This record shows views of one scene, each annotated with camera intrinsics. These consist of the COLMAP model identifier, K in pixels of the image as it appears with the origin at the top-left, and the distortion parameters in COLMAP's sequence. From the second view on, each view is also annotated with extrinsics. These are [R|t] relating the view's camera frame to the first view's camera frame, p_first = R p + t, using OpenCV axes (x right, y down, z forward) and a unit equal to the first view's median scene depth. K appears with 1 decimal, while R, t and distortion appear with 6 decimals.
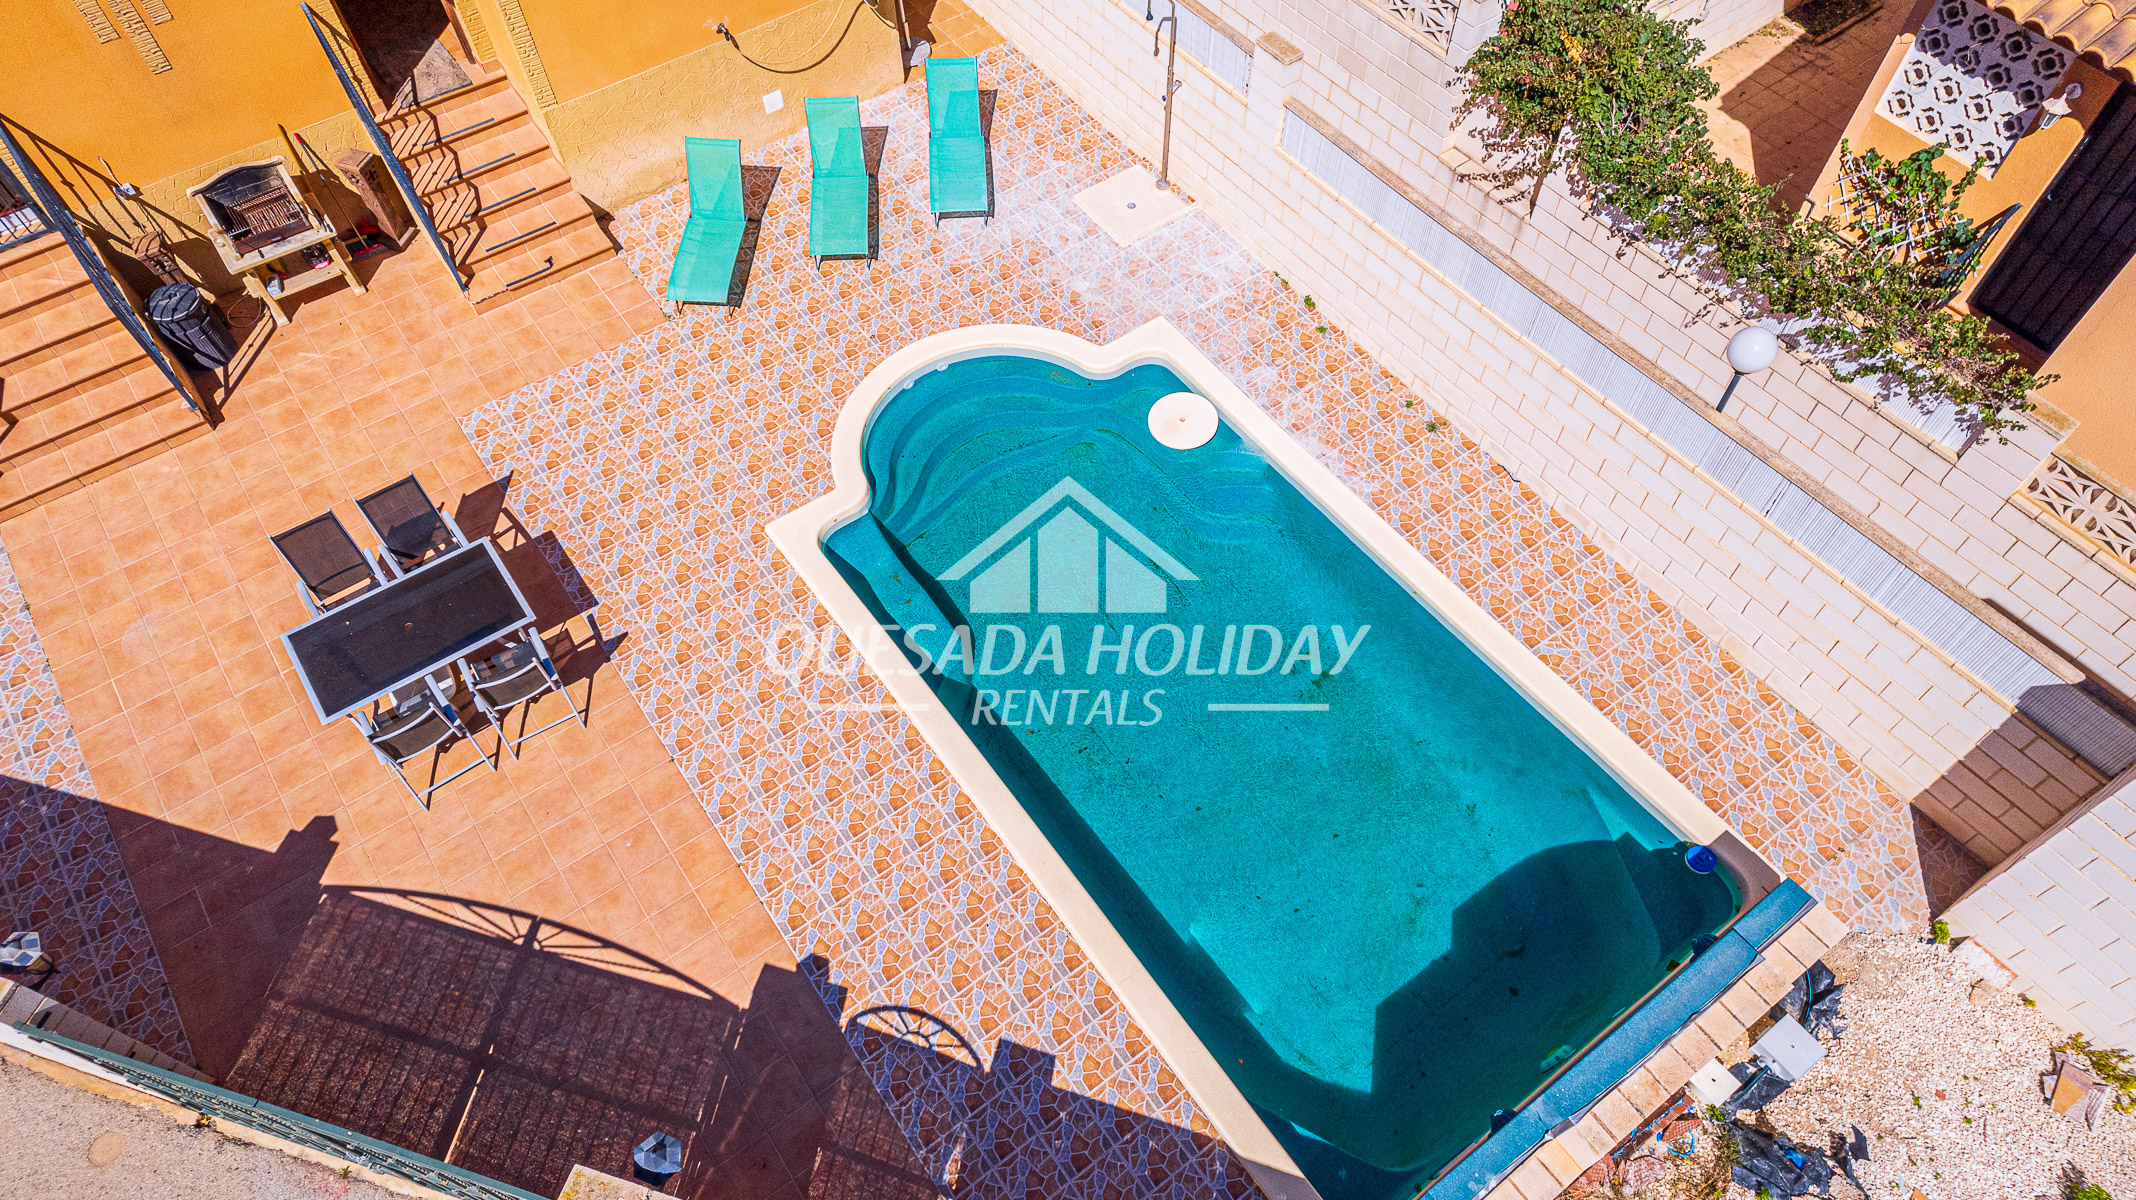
lens RADIAL K [[1332.0, 0, 1070.9], [0, 1332.0, 614.4], [0, 0, 1]] dist [0.084324, -0.059948]
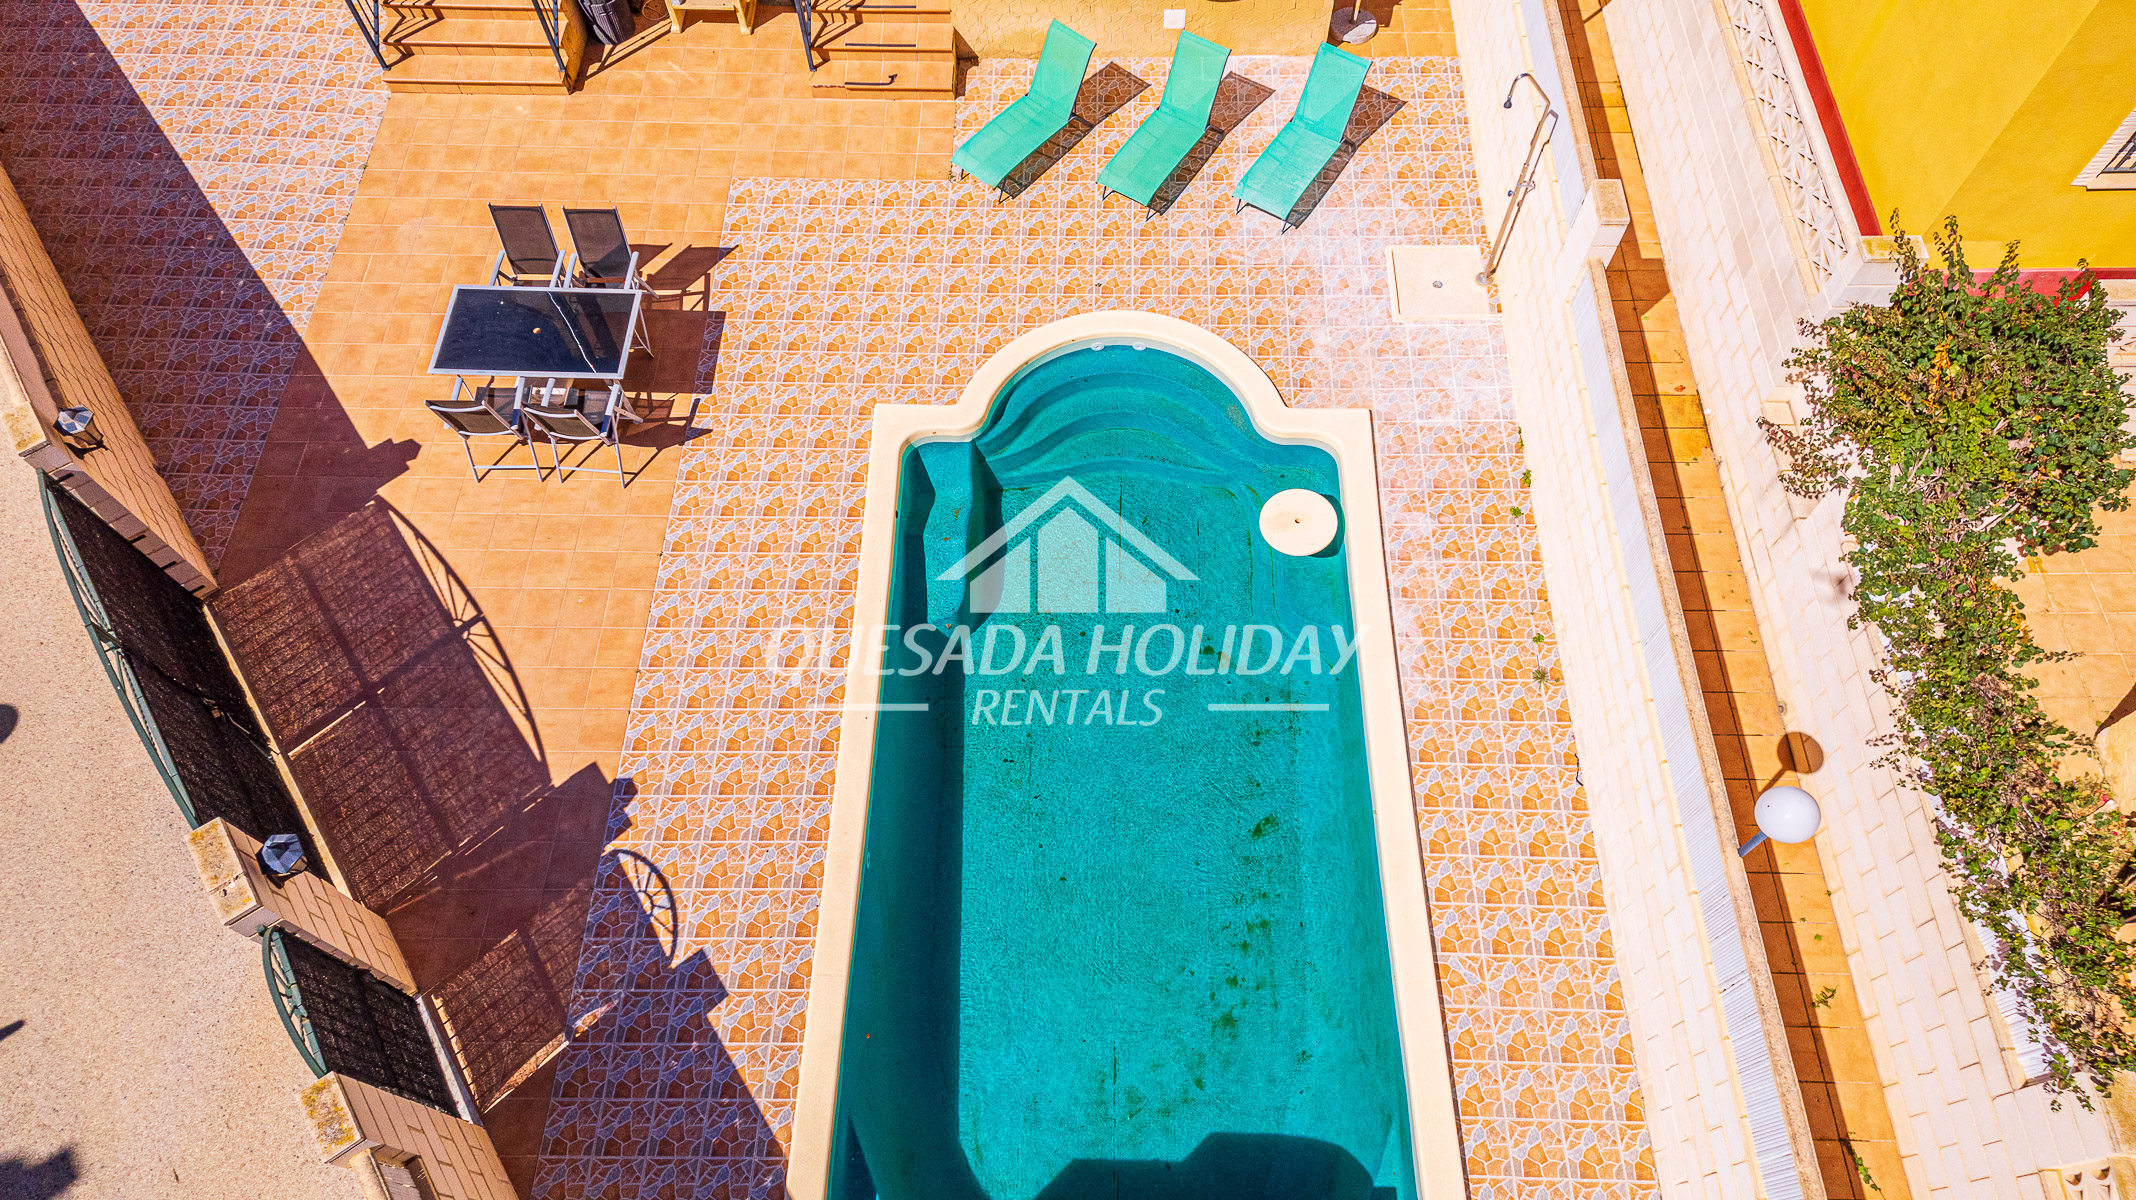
lens RADIAL K [[1332.0, 0, 1070.9], [0, 1332.0, 614.4], [0, 0, 1]] dist [0.084324, -0.059948]
pose [[0.798734, 0.527823, -0.288837, 0.257456], [-0.499723, 0.849312, 0.170134, -0.169447], [0.335114, 0.008447, 0.942140, 0.084209]]
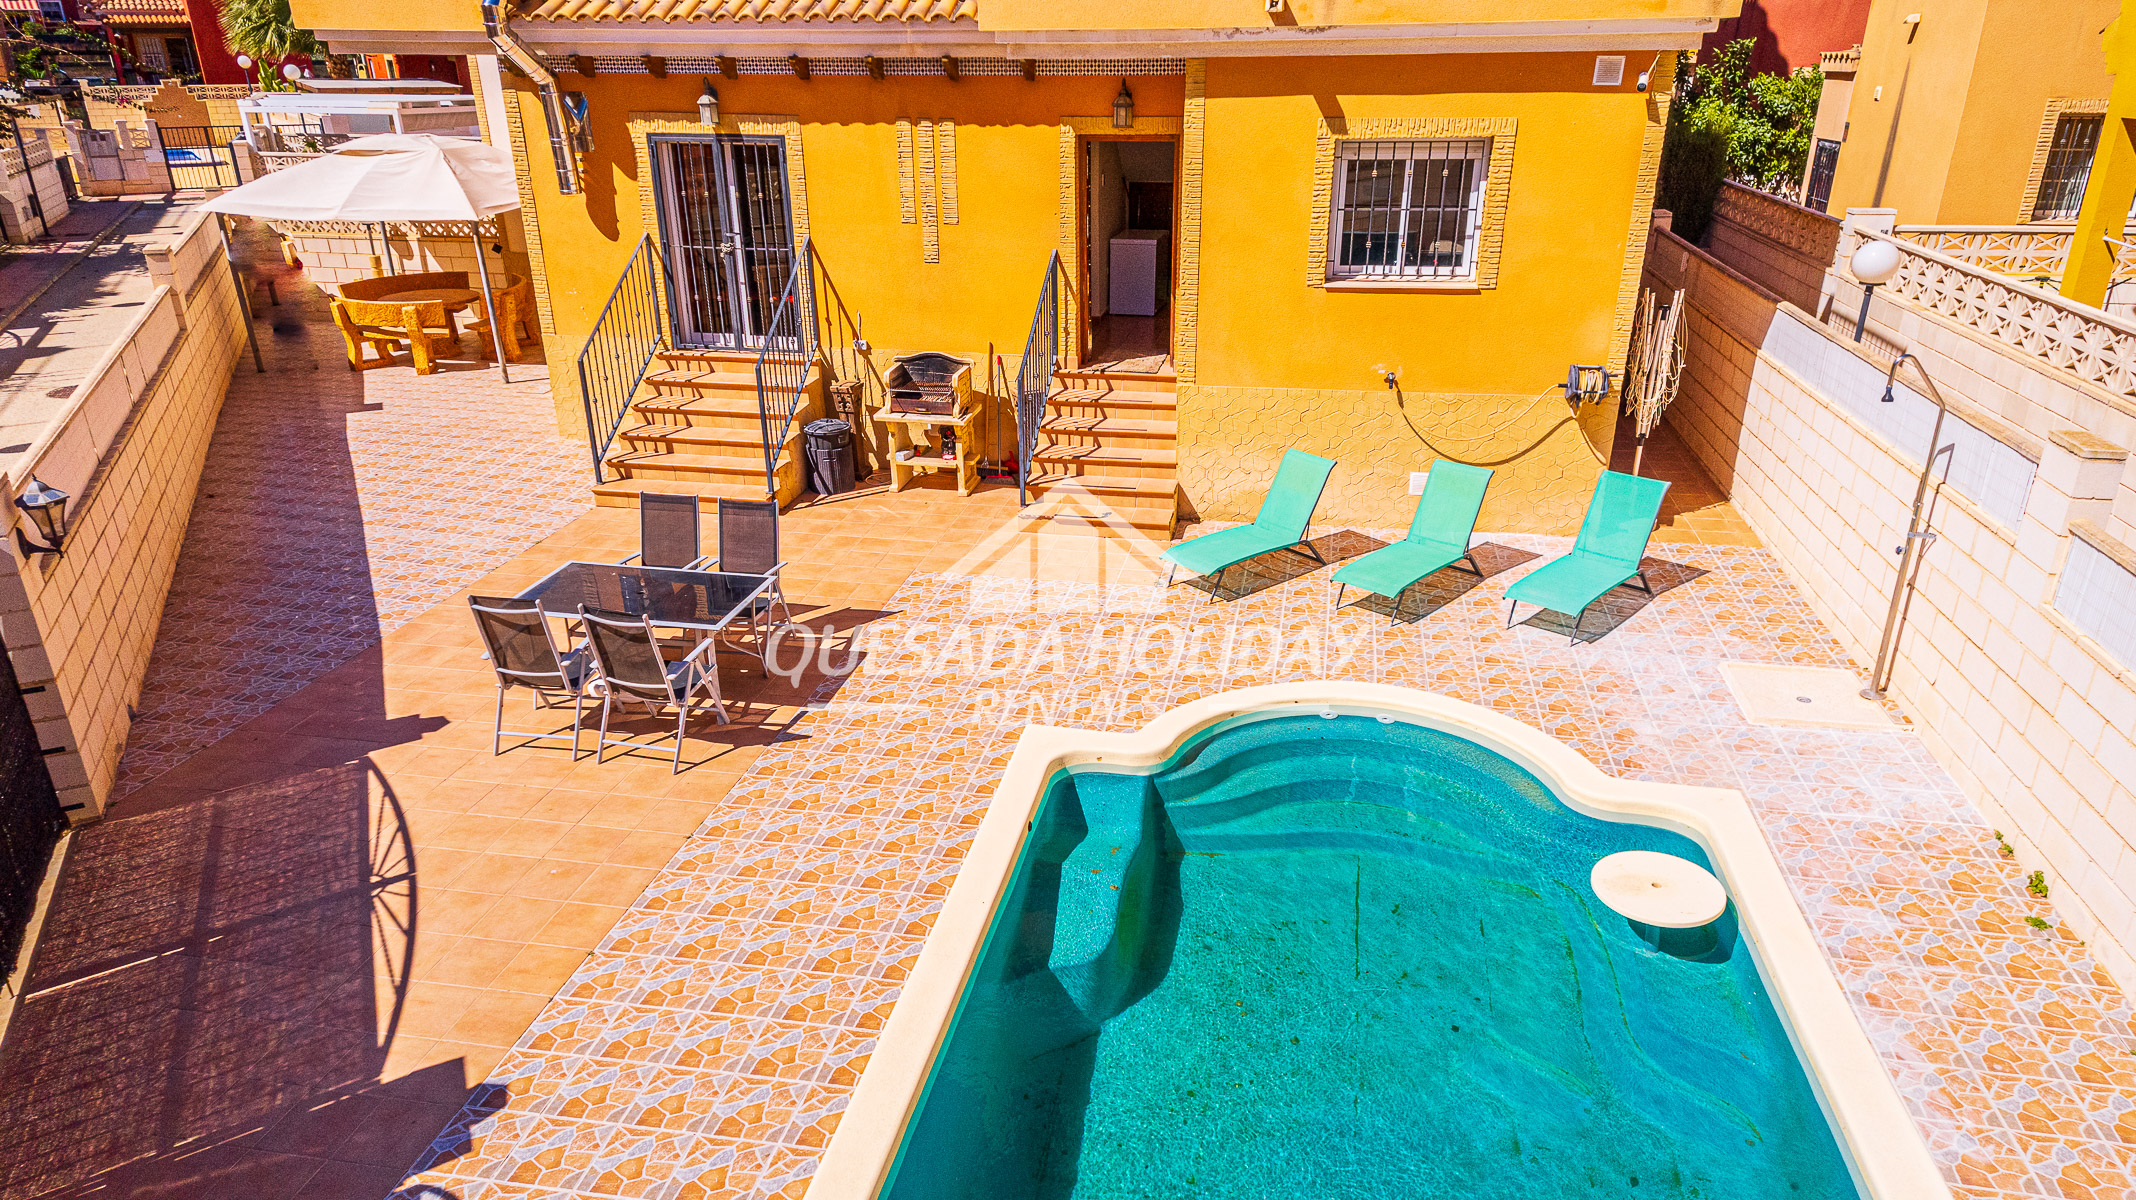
lens RADIAL K [[1332.0, 0, 1070.9], [0, 1332.0, 614.4], [0, 0, 1]] dist [0.084324, -0.059948]
pose [[0.682846, 0.289336, -0.670824, 0.268305], [-0.608625, 0.733206, -0.303289, 0.098476], [0.404100, 0.615381, 0.676764, 0.431259]]
